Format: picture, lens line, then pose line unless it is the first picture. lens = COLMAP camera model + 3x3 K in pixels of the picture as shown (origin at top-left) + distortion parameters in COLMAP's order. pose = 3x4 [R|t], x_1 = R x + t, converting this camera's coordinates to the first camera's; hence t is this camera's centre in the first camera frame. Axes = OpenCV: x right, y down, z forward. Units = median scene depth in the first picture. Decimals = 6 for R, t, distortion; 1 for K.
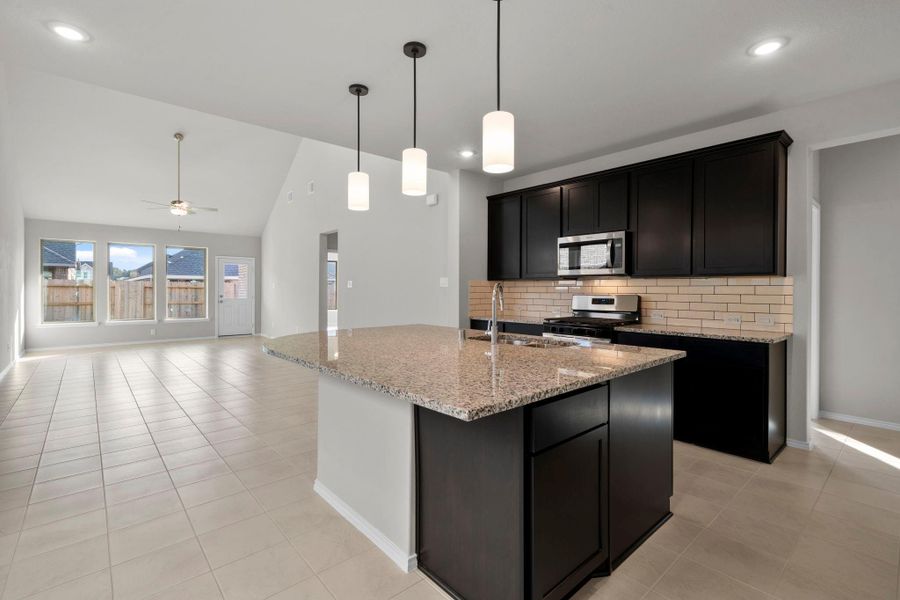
lens RADIAL K [[411.6, 0, 449.7], [0, 411.6, 290.7], [0, 0, 1]] dist [0.003900, -0.000033]
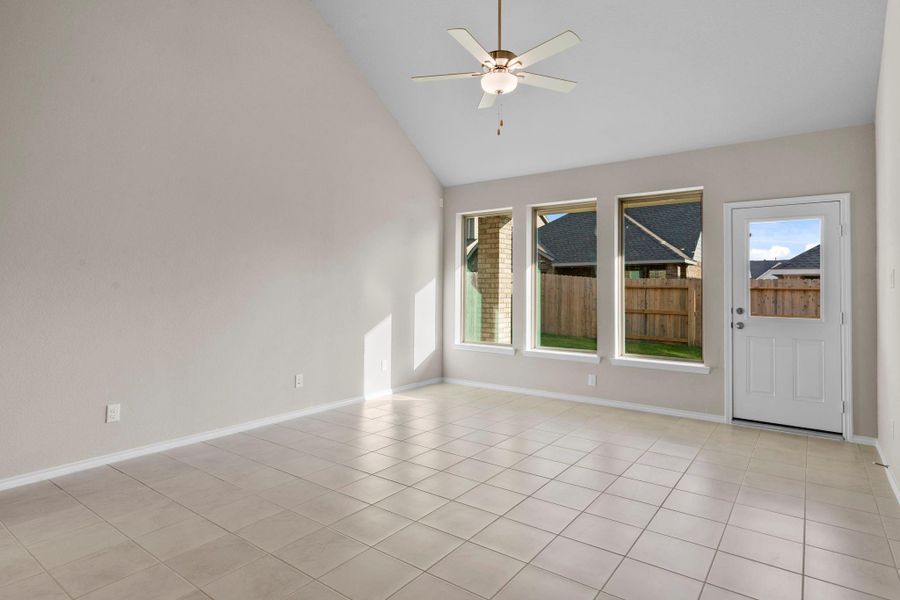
lens RADIAL K [[488.0, 0, 442.8], [0, 488.0, 275.3], [0, 0, 1]] dist [-0.002577, 0.001809]
pose [[0.206387, -0.028186, -0.978064, -0.177507], [-0.012158, 0.999434, -0.031368, -0.001133], [0.978395, 0.018366, 0.205927, 0.634696]]
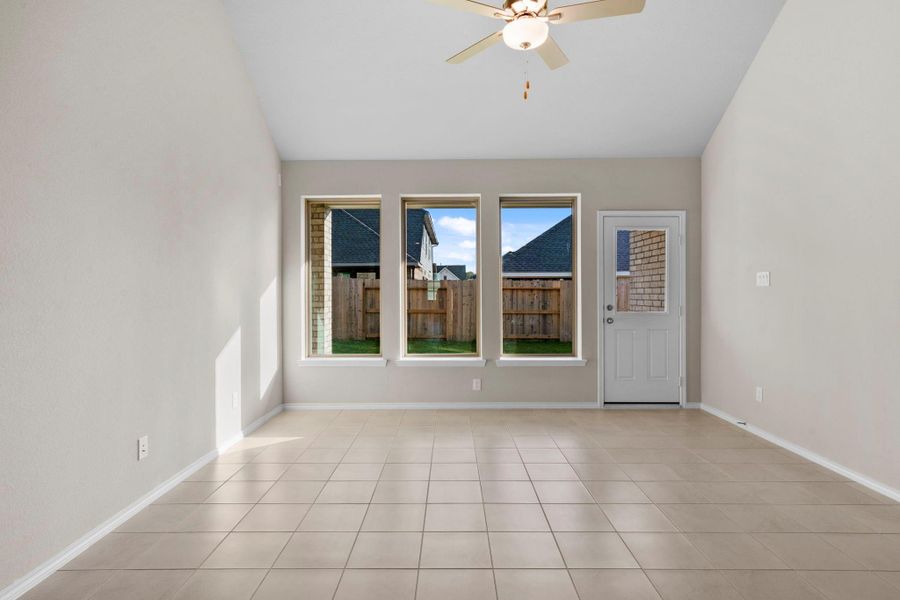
lens RADIAL K [[488.0, 0, 447.3], [0, 488.0, 296.7], [0, 0, 1]] dist [-0.002577, 0.001809]
pose [[0.745040, 0.002075, -0.667016, -0.340776], [0.002758, 0.999977, 0.006192, -0.000787], [0.667014, -0.006453, 0.745017, 0.512683]]
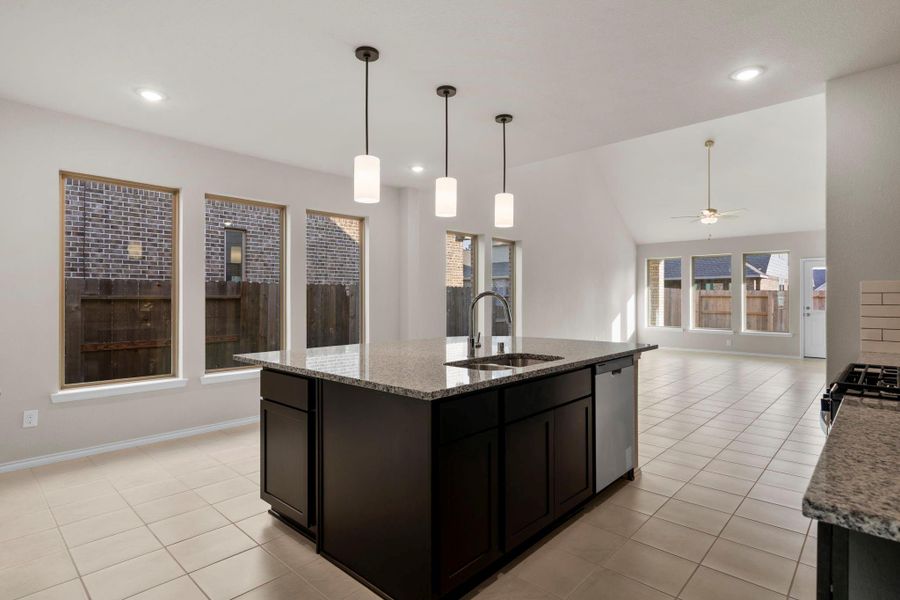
lens RADIAL K [[462.0, 0, 447.8], [0, 462.0, 295.8], [0, 0, 1]] dist [0.004639, 0.001119]
pose [[0.101660, -0.007846, -0.994788, 0.272784], [-0.003719, 0.999959, -0.008267, 0.000013], [0.994812, 0.004540, 0.101627, 0.199510]]
